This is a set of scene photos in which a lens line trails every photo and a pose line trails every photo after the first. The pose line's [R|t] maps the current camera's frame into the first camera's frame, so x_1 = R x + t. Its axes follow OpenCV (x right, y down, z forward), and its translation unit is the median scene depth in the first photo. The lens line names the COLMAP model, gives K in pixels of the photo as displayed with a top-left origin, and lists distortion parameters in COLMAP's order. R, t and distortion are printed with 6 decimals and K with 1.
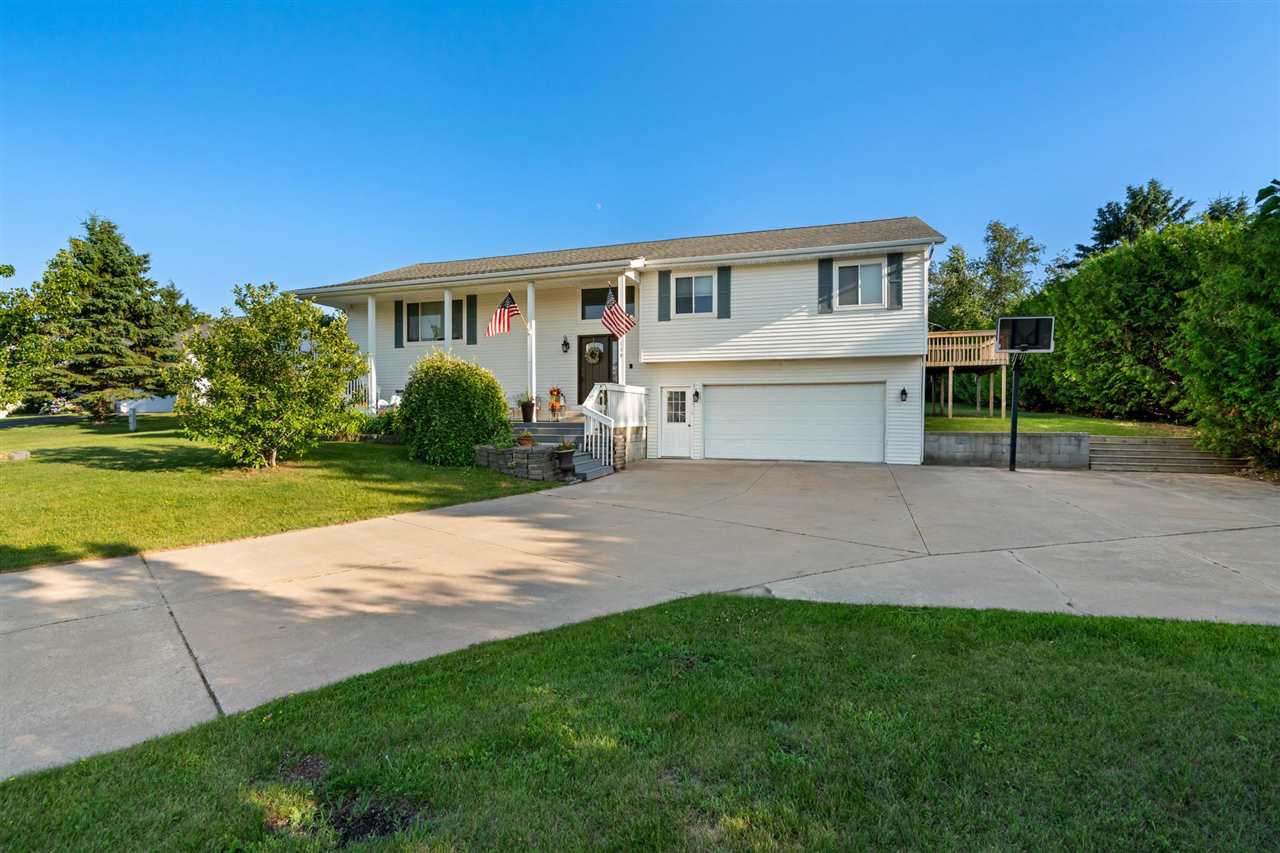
lens RADIAL K [[578.6, 0, 640.9], [0, 578.6, 426.8], [0, 0, 1]] dist [-0.013849, 0.000118]
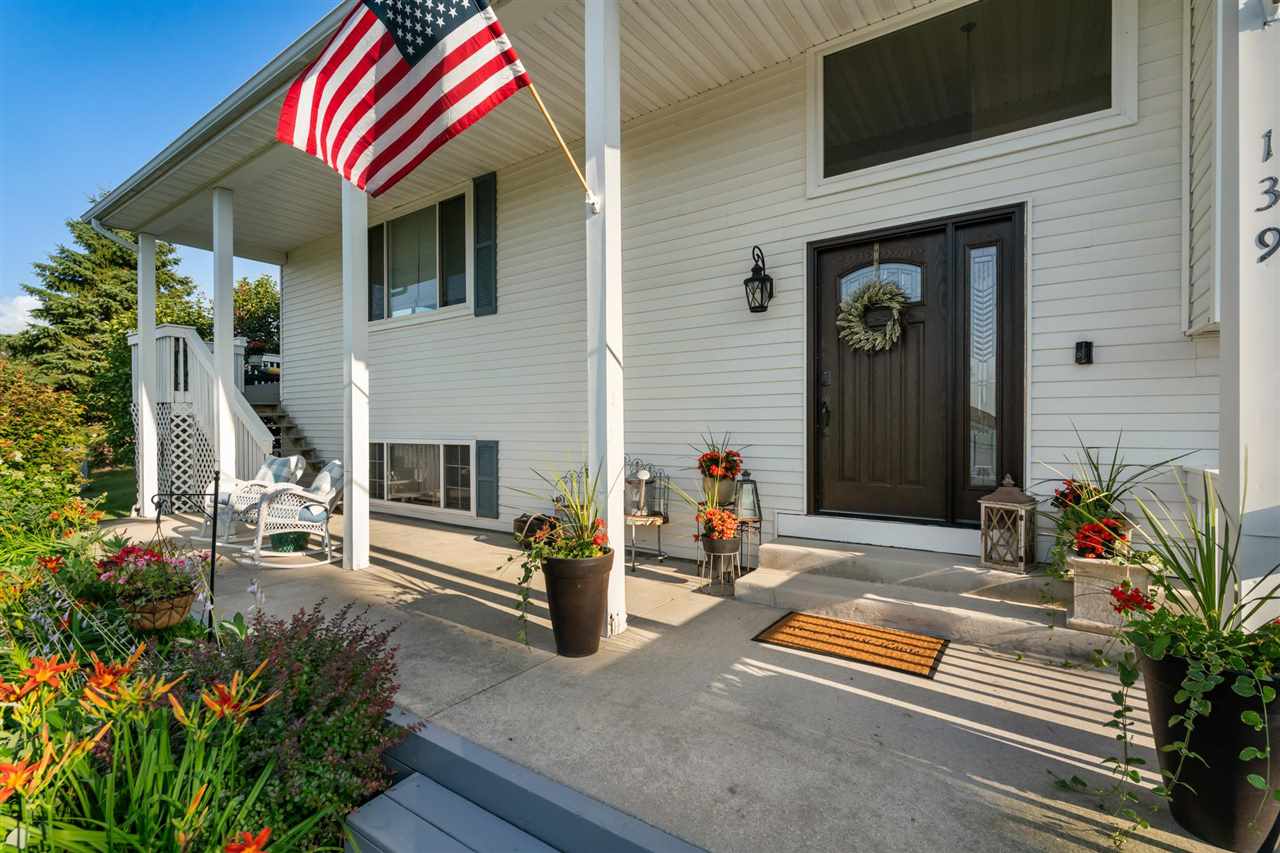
lens RADIAL K [[578.6, 0, 646.6], [0, 578.6, 431.1], [0, 0, 1]] dist [-0.013849, 0.000118]
pose [[0.959599, -0.002991, -0.281357, -0.106376], [0.000441, 0.999958, -0.009127, -0.073678], [0.281372, 0.008635, 0.959560, 0.741094]]
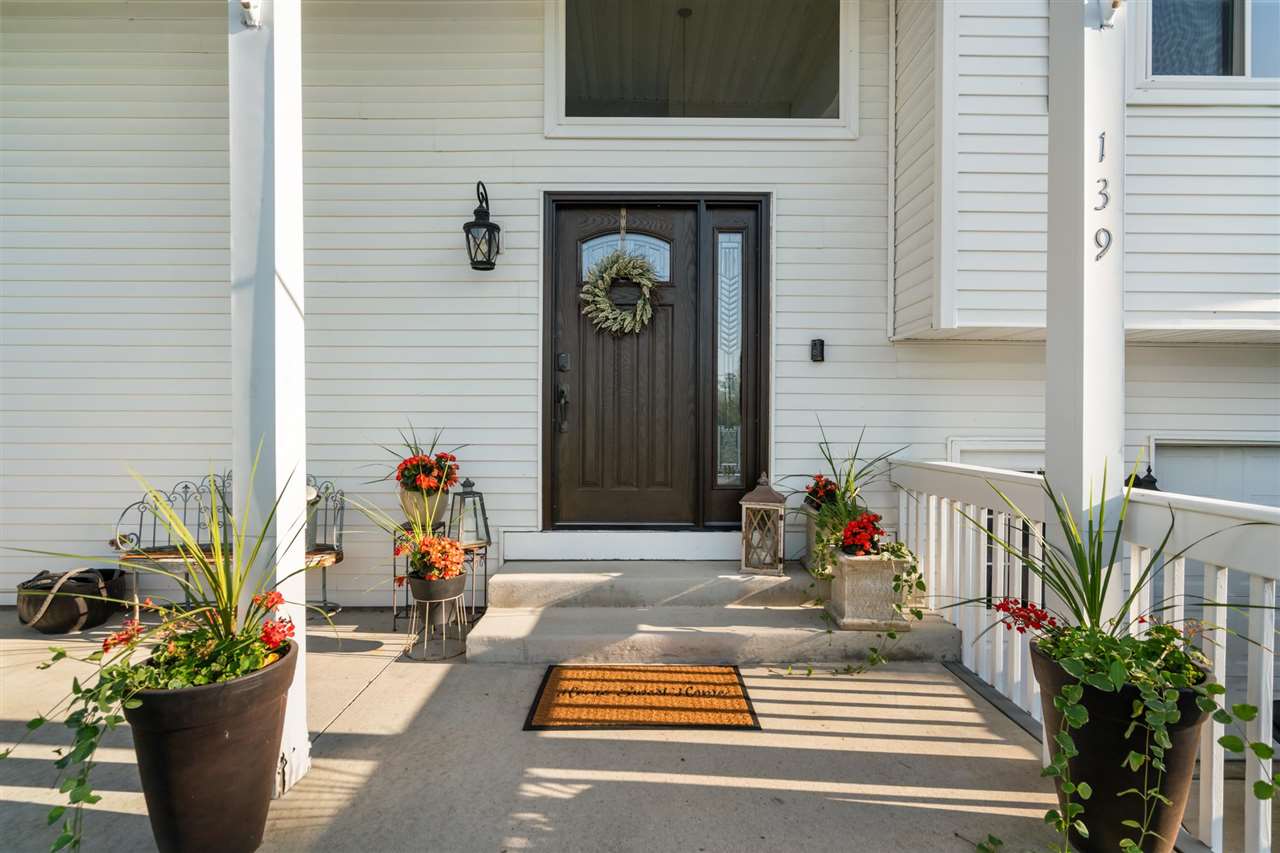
lens RADIAL K [[578.6, 0, 633.1], [0, 578.6, 426.4], [0, 0, 1]] dist [-0.013849, 0.000118]
pose [[0.949022, -0.001821, 0.315205, -0.144222], [0.004304, 0.999965, -0.007181, -0.074407], [-0.315181, 0.008172, 0.948997, 0.801221]]
